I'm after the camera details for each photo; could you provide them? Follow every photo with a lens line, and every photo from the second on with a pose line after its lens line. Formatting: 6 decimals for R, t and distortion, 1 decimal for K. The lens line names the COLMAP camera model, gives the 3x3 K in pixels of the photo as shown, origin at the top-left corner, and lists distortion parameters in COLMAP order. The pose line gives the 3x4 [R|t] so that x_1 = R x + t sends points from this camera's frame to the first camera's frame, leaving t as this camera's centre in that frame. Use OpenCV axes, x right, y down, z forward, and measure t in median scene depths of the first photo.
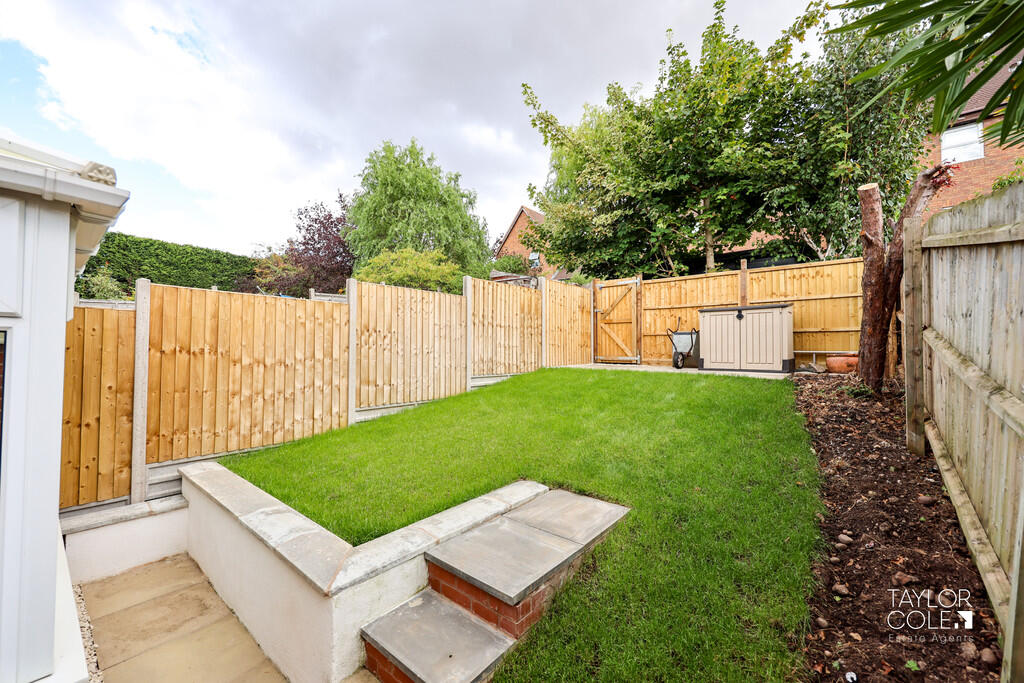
lens RADIAL K [[414.8, 0, 509.6], [0, 414.8, 344.0], [0, 0, 1]] dist [0.001704, -0.001288]
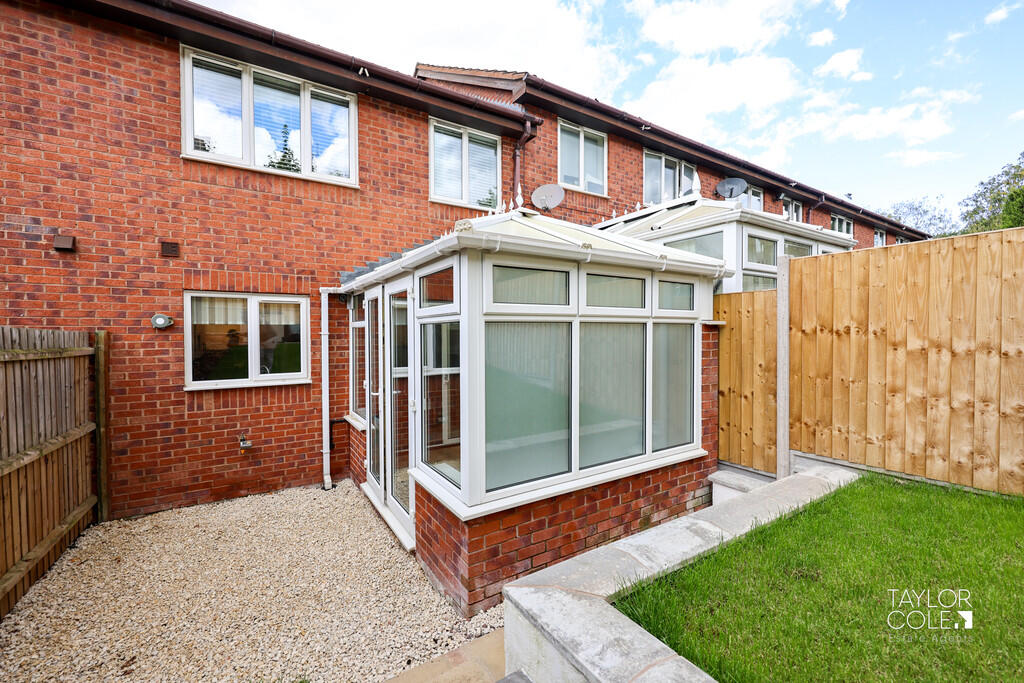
lens RADIAL K [[414.8, 0, 510.7], [0, 414.8, 339.8], [0, 0, 1]] dist [0.001704, -0.001288]
pose [[-0.305545, 0.010541, -0.952119, 0.212610], [0.021381, 0.999763, 0.004207, 0.019000], [0.951937, -0.019072, -0.305698, 0.637769]]
